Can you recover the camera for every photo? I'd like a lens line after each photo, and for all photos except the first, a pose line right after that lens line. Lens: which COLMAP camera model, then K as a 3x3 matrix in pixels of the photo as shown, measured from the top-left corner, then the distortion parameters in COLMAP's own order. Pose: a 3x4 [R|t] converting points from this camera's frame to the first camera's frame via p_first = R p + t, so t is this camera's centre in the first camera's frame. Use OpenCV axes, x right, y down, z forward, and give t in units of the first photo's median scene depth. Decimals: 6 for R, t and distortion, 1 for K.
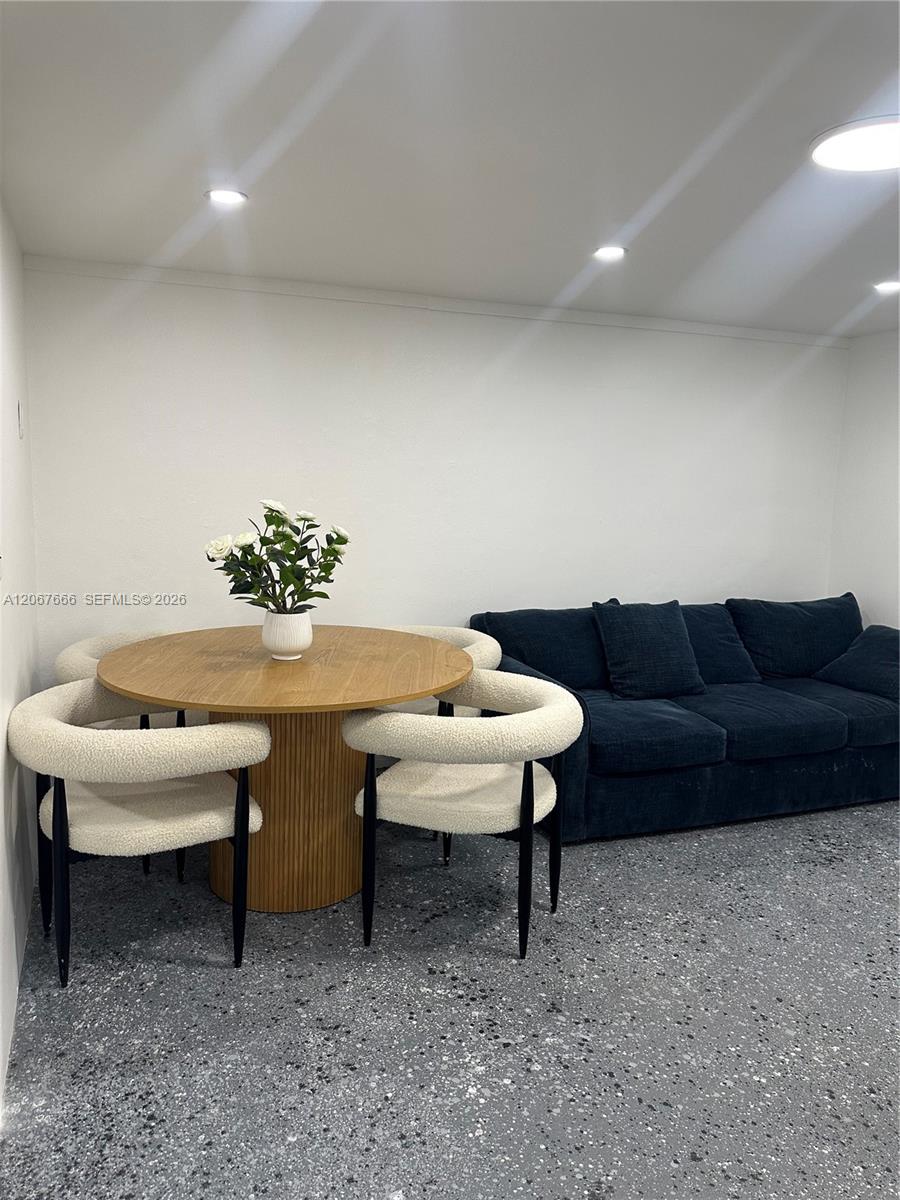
lens RADIAL K [[850.2, 0, 483.9], [0, 850.2, 585.0], [0, 0, 1]] dist [-0.000727, -0.008837]
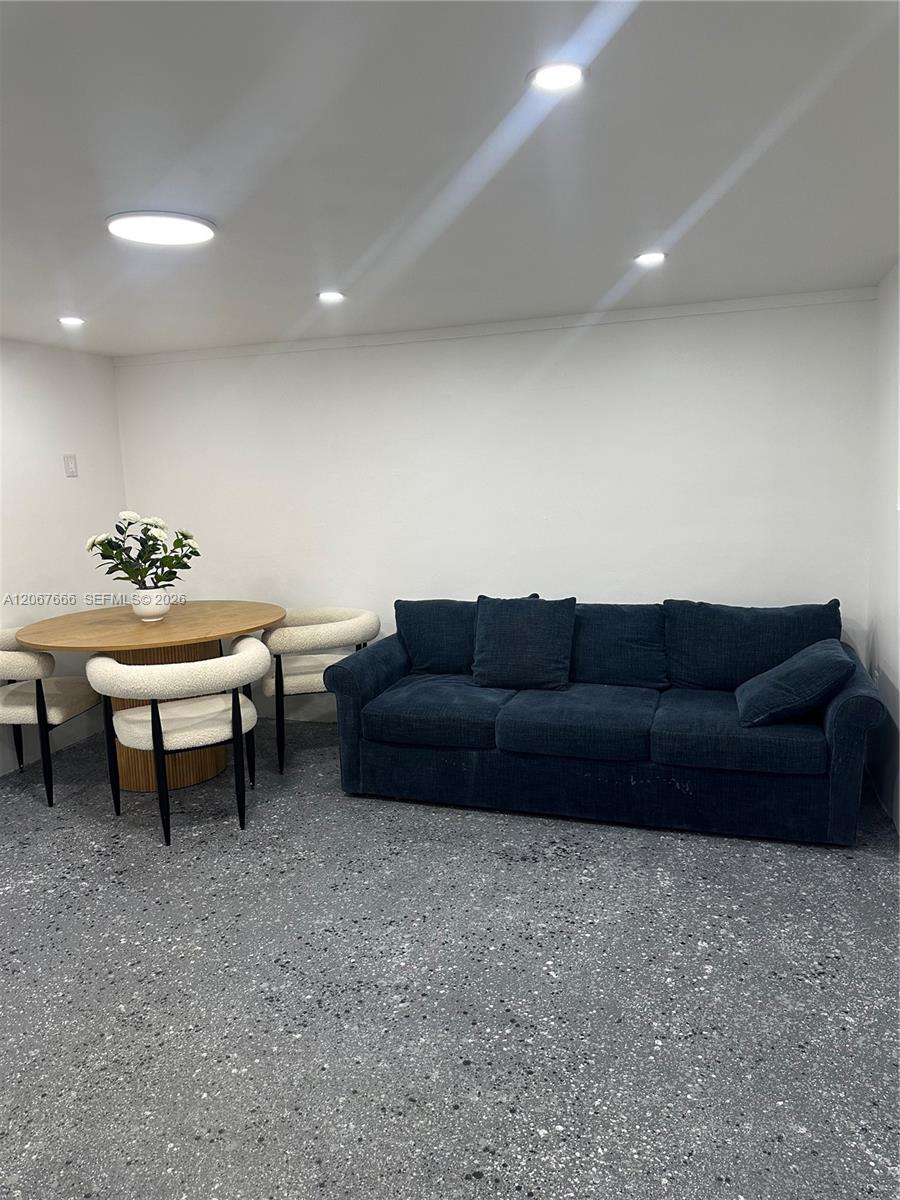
lens RADIAL K [[850.2, 0, 483.9], [0, 850.2, 585.0], [0, 0, 1]] dist [-0.000727, -0.008837]
pose [[0.785652, 0.028460, -0.618014, 0.737103], [-0.028966, 0.999538, 0.009206, -0.002913], [0.617990, 0.010669, 0.786113, 0.137036]]
